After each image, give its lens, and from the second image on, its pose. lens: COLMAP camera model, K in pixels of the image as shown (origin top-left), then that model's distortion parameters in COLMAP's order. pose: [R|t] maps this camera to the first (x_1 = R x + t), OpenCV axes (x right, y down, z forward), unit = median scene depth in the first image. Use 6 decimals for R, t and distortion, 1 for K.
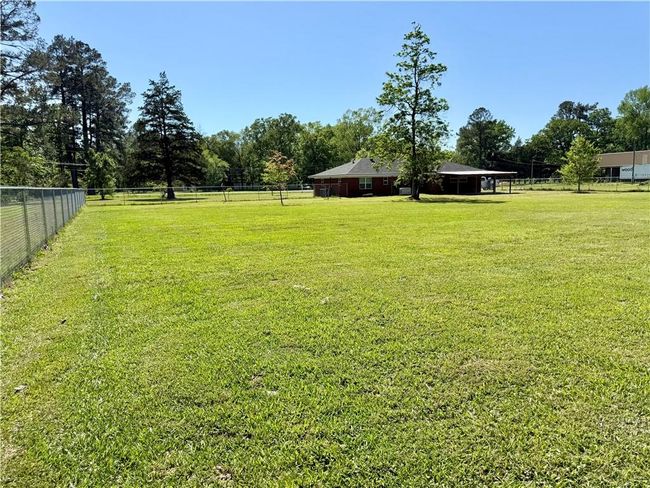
lens RADIAL K [[454.5, 0, 327.9], [0, 454.5, 248.0], [0, 0, 1]] dist [0.021451, -0.037277]
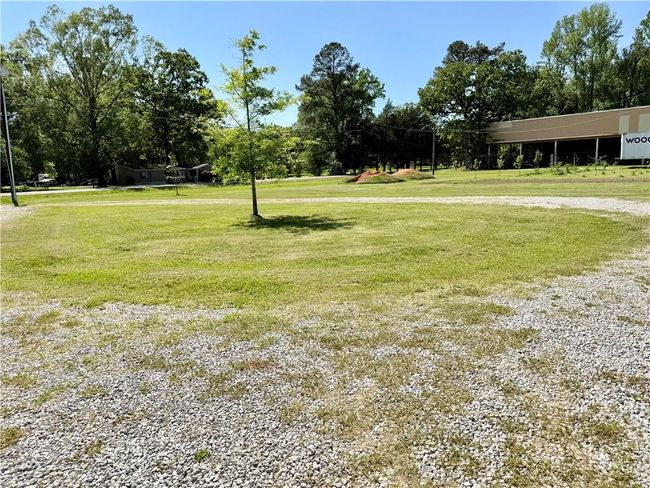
lens RADIAL K [[454.5, 0, 321.7], [0, 454.5, 242.0], [0, 0, 1]] dist [0.021451, -0.037277]
pose [[0.948831, -0.066296, 0.308746, 0.253890], [0.061462, 0.997787, 0.025367, -0.137636], [-0.309744, -0.005093, 0.950806, 0.917642]]
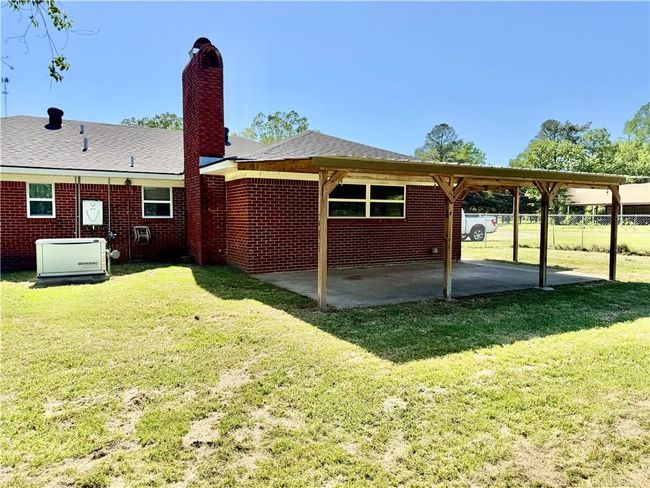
lens RADIAL K [[454.5, 0, 316.5], [0, 454.5, 241.1], [0, 0, 1]] dist [0.021451, -0.037277]
pose [[0.997982, 0.025857, 0.057995, 0.175501], [-0.020596, 0.995769, -0.089554, -0.079189], [-0.060065, 0.088179, 0.994292, 0.552547]]
